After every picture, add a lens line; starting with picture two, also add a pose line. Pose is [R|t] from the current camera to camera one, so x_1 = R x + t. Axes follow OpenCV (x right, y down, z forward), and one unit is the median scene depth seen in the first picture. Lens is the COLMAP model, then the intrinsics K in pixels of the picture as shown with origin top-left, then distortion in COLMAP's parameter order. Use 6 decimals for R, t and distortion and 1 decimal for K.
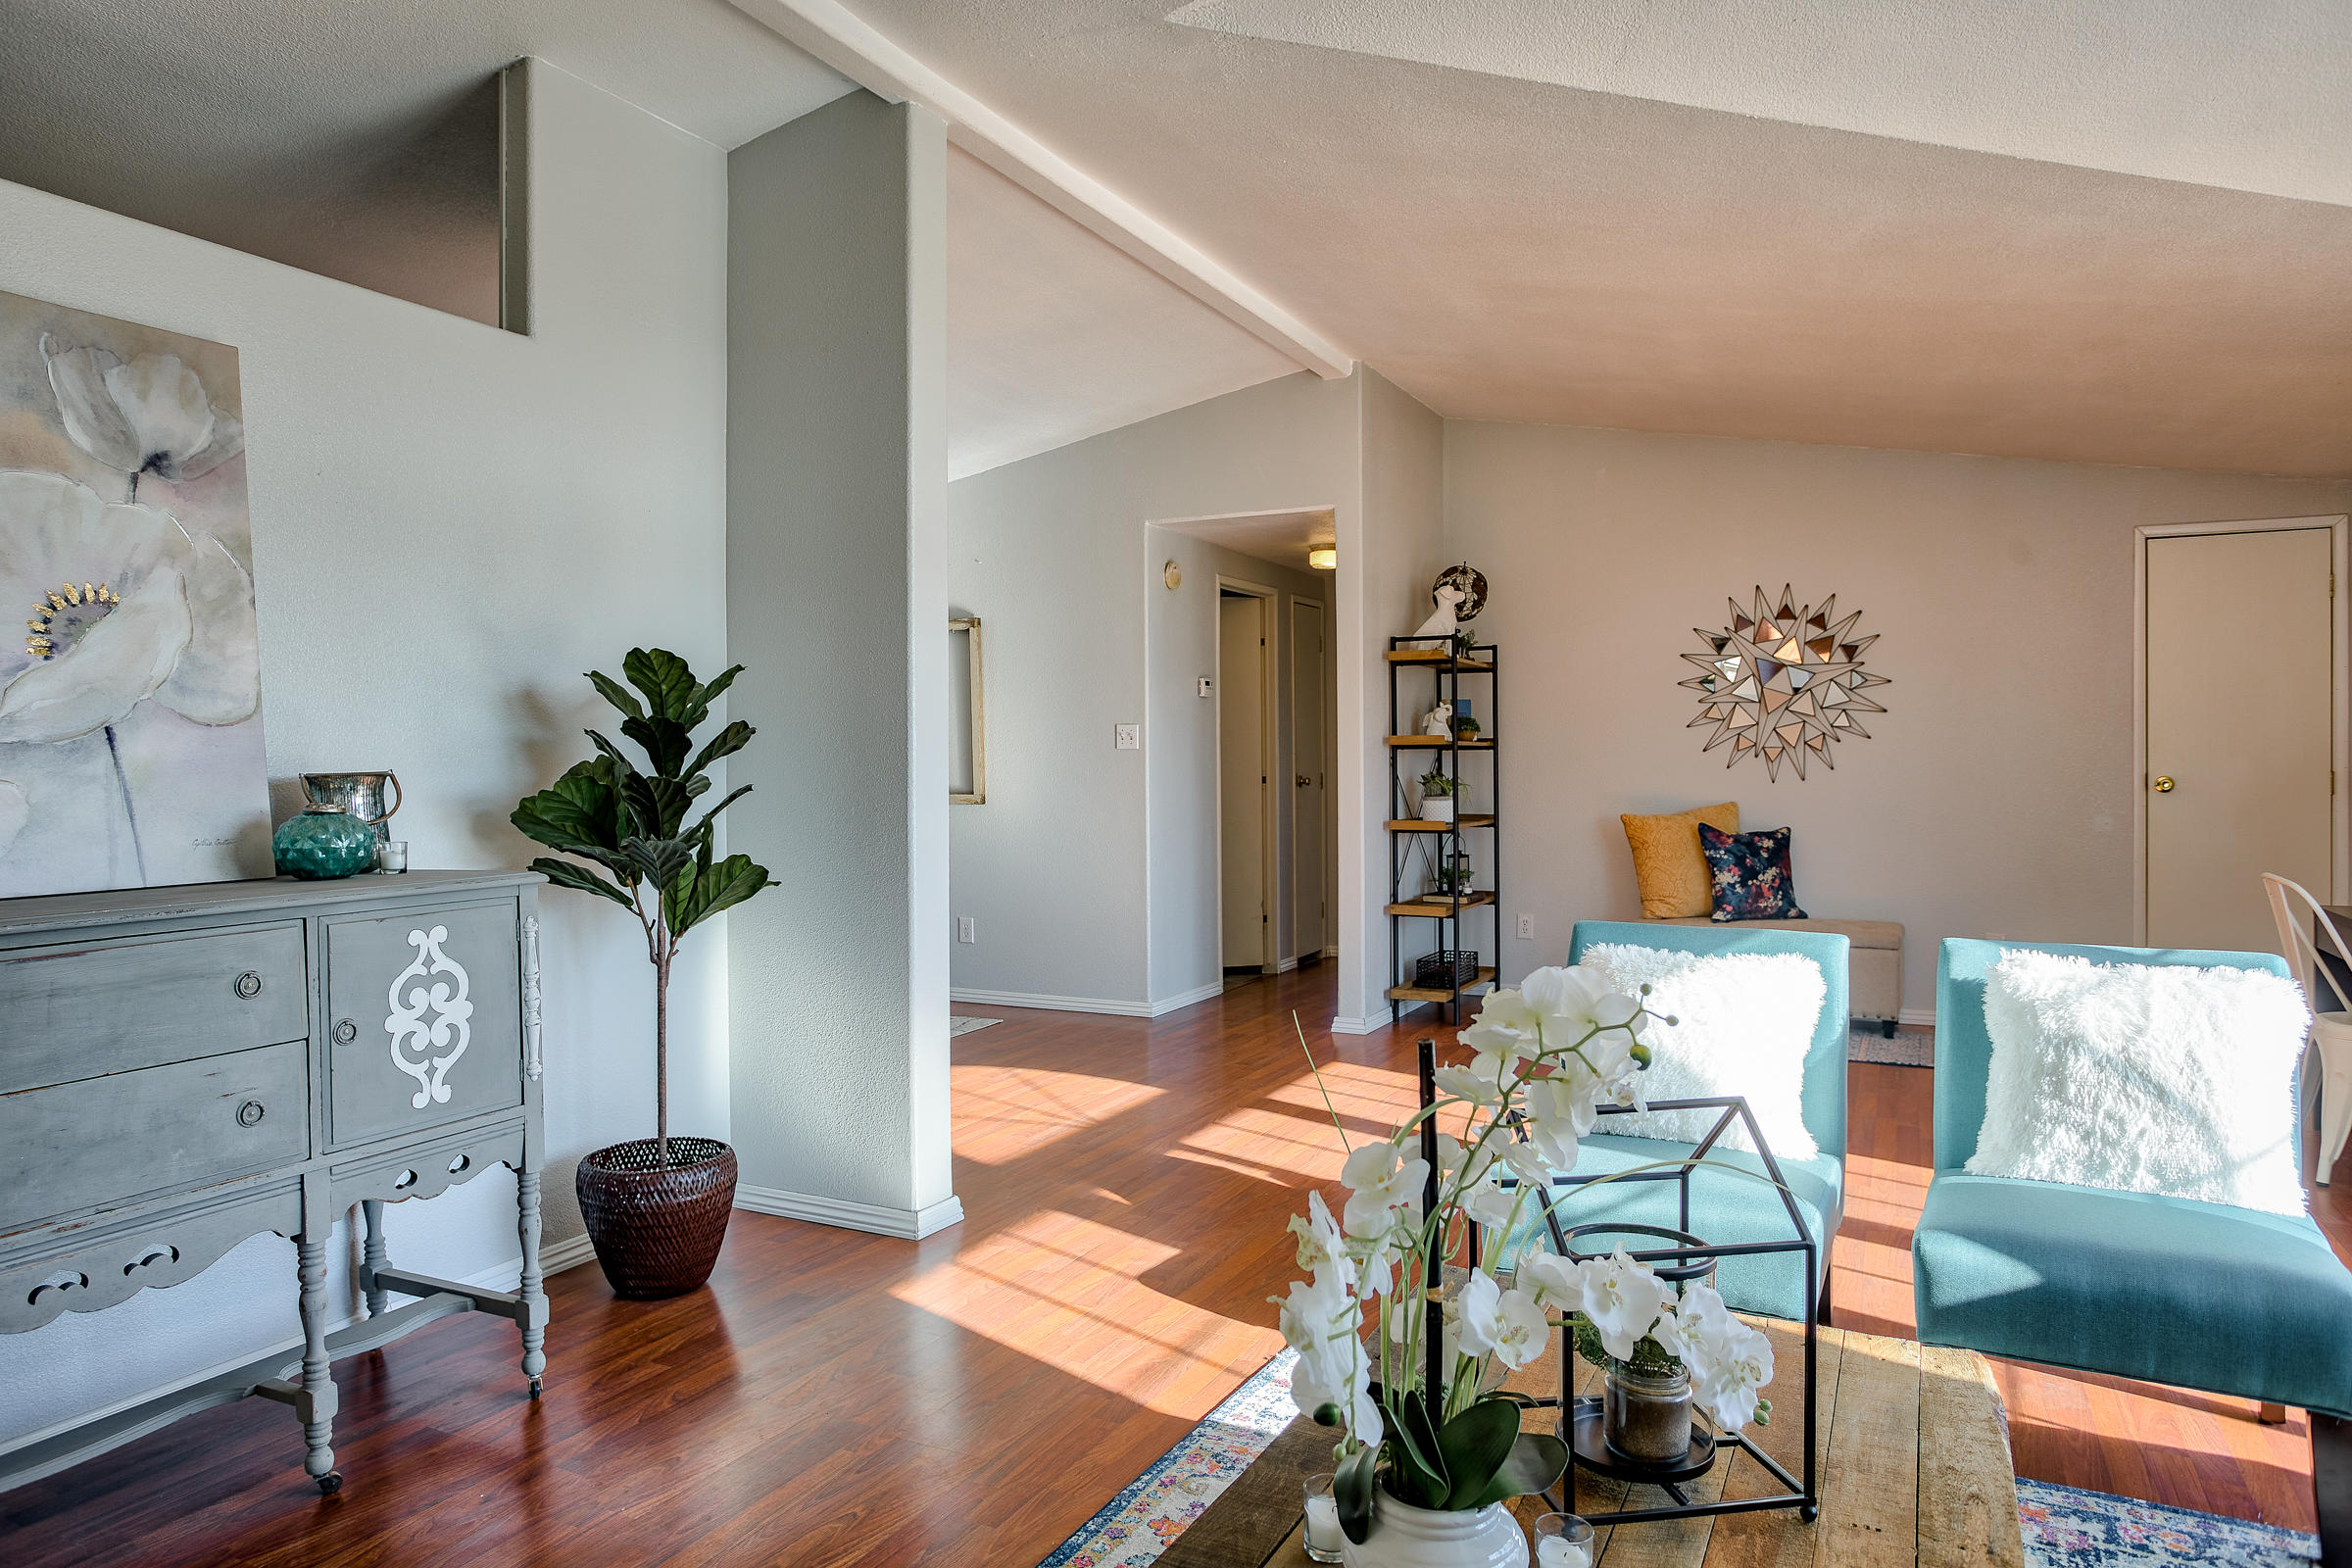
lens RADIAL K [[1500.9, 0, 1153.7], [0, 1500.9, 787.5], [0, 0, 1]] dist [-0.036007, 0.000070]
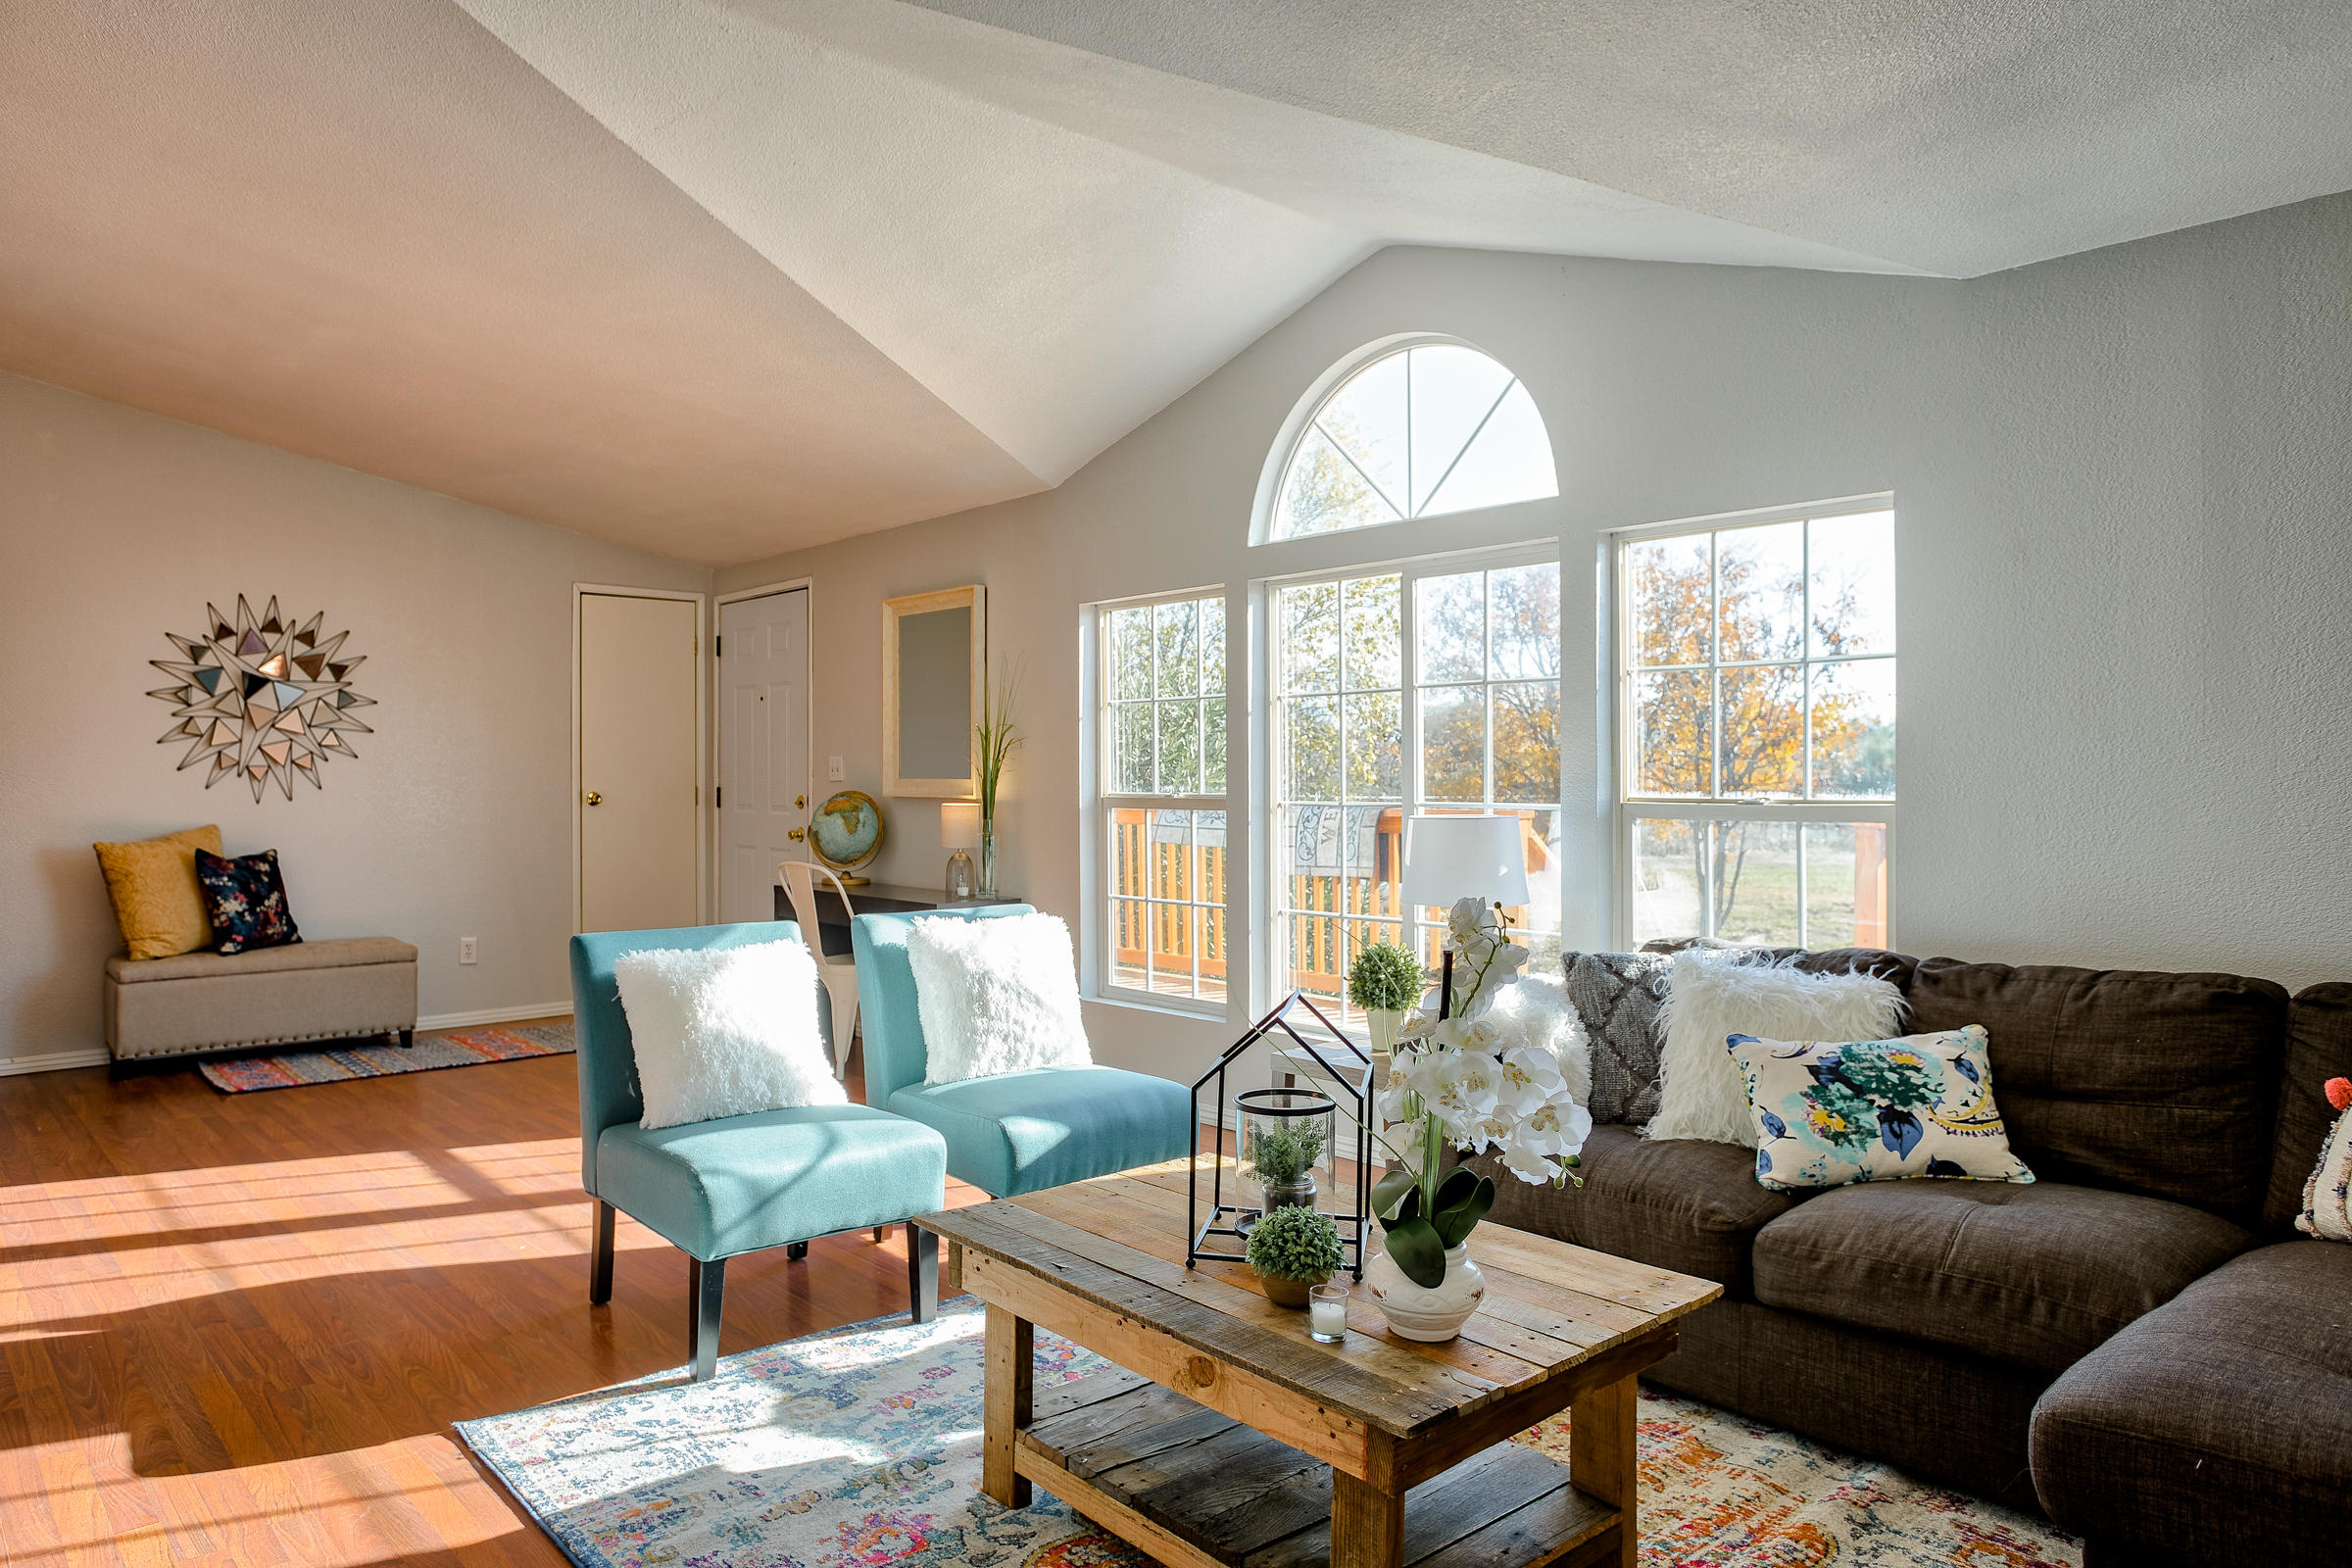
lens RADIAL K [[1500.9, 0, 1153.1], [0, 1500.9, 775.0], [0, 0, 1]] dist [-0.036007, 0.000070]
pose [[0.342516, -0.000301, 0.939512, -0.285136], [0.019413, 0.999789, -0.006757, -0.003873], [-0.939312, 0.020553, 0.342449, 0.145009]]
